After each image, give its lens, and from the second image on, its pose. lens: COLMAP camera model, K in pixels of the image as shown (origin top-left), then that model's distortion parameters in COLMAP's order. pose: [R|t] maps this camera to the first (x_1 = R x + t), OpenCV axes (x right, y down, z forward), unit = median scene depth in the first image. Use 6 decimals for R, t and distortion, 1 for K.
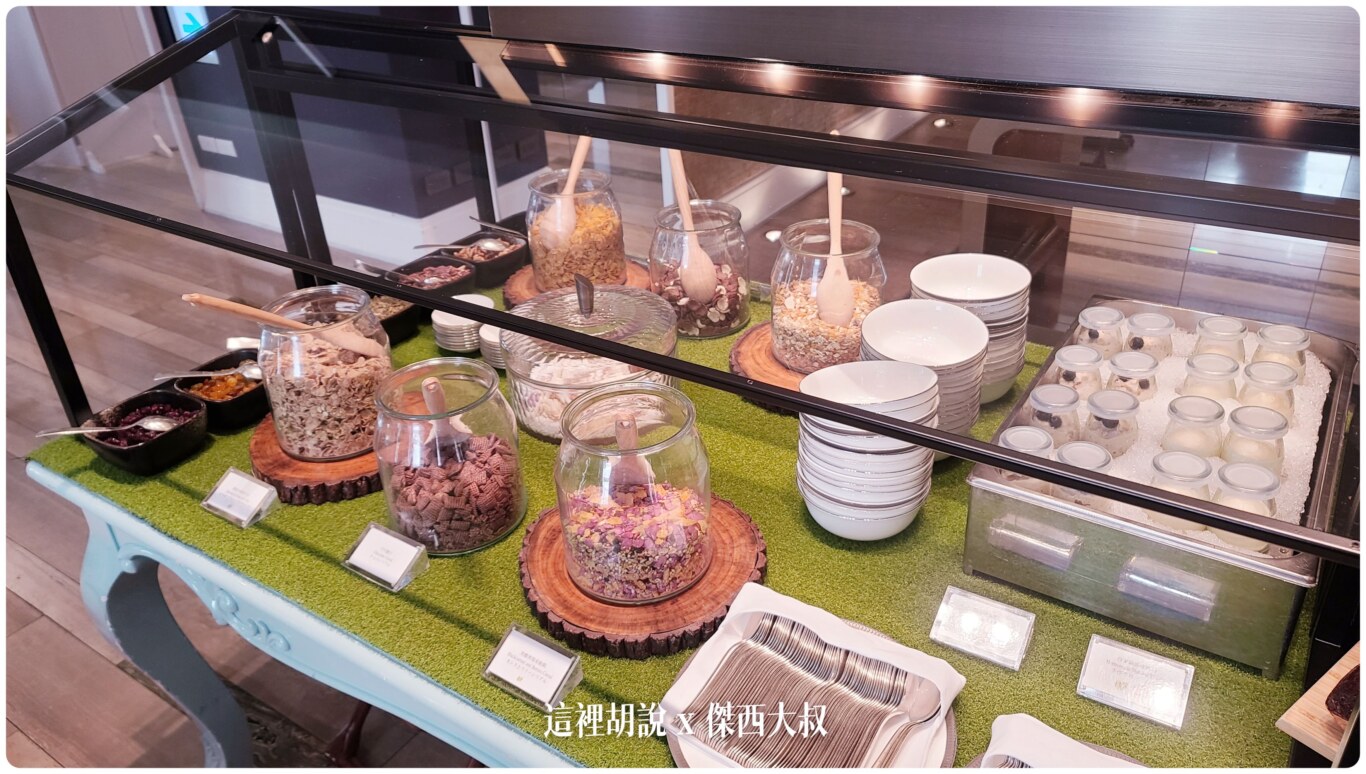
lens RADIAL K [[964.4, 0, 683.0], [0, 964.4, 387.0], [0, 0, 1]] dist [0.030896, 0.000698]
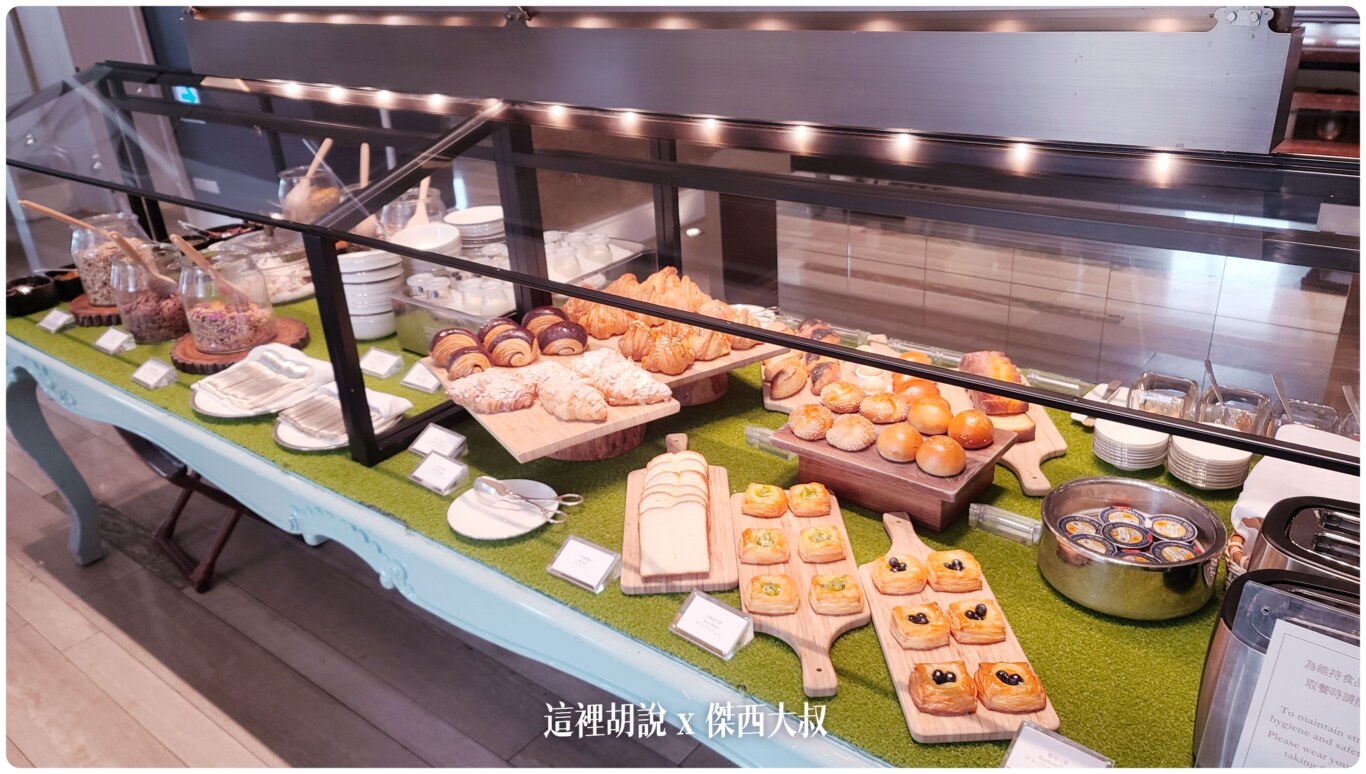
lens RADIAL K [[1021.0, 0, 683.0], [0, 1021.0, 387.0], [0, 0, 1]] dist [-0.001995, -0.001402]
pose [[0.995311, 0.006713, -0.096493, 0.885726], [-0.014479, 0.996689, -0.080010, 0.364362], [0.095637, 0.081032, 0.992113, -0.769759]]
